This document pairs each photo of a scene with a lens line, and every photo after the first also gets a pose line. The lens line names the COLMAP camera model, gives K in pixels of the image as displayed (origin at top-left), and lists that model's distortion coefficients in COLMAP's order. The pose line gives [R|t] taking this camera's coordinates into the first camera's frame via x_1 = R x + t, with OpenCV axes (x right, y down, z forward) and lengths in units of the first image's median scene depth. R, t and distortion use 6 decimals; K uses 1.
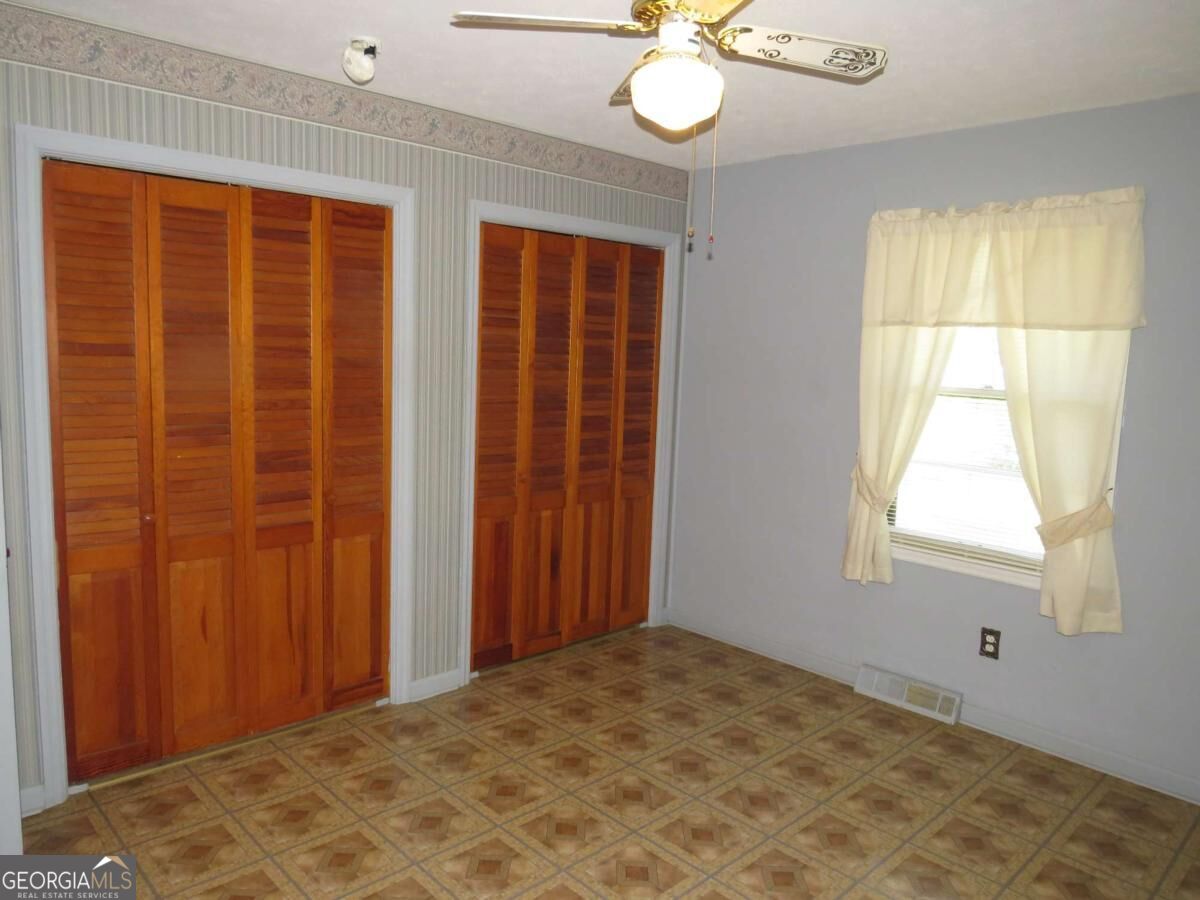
lens RADIAL K [[847.9, 0, 594.7], [0, 847.9, 450.1], [0, 0, 1]] dist [-0.024180, 0.014082]
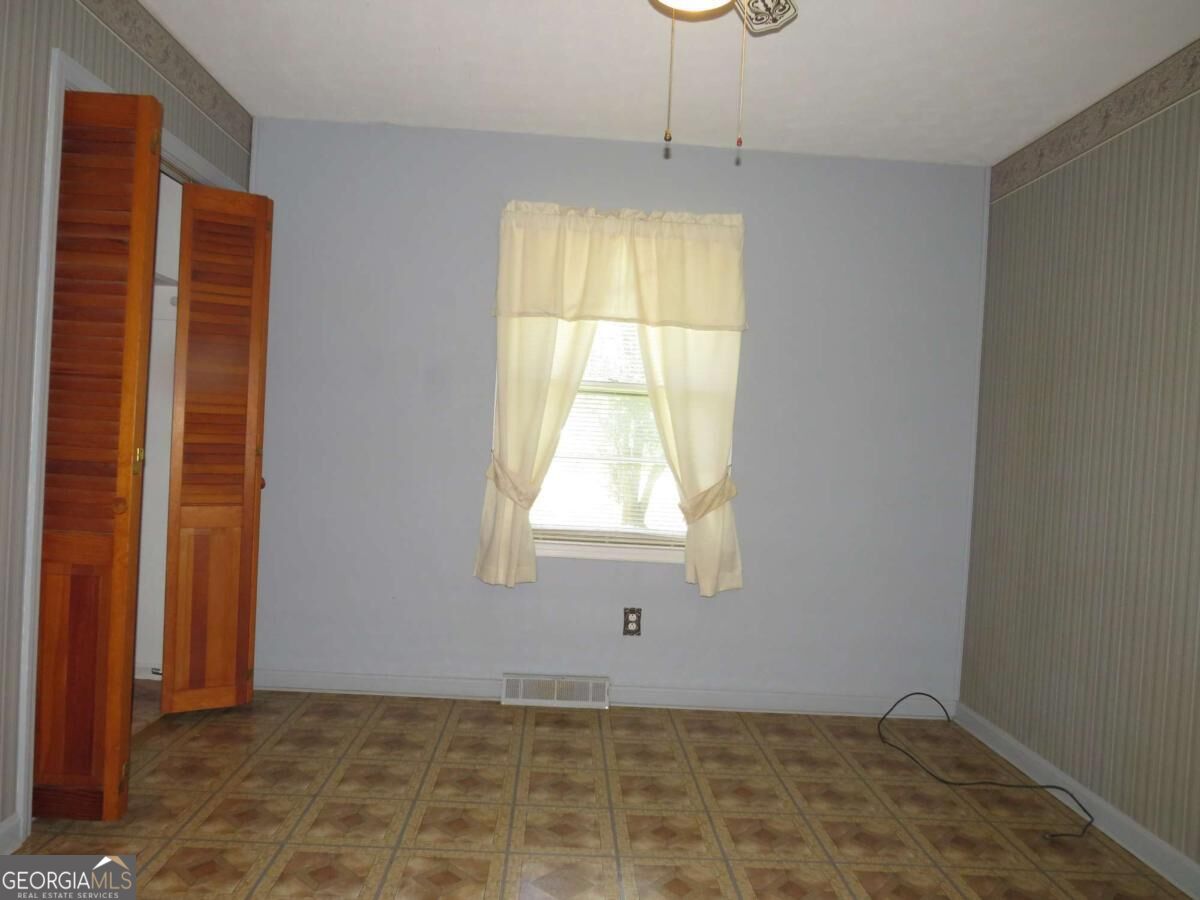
lens RADIAL K [[847.9, 0, 597.3], [0, 847.9, 449.8], [0, 0, 1]] dist [-0.024180, 0.014082]
pose [[0.666578, -0.007912, 0.745394, -0.353340], [0.059603, 0.997308, -0.042715, 0.056918], [-0.743049, 0.072900, 0.665255, 0.311420]]
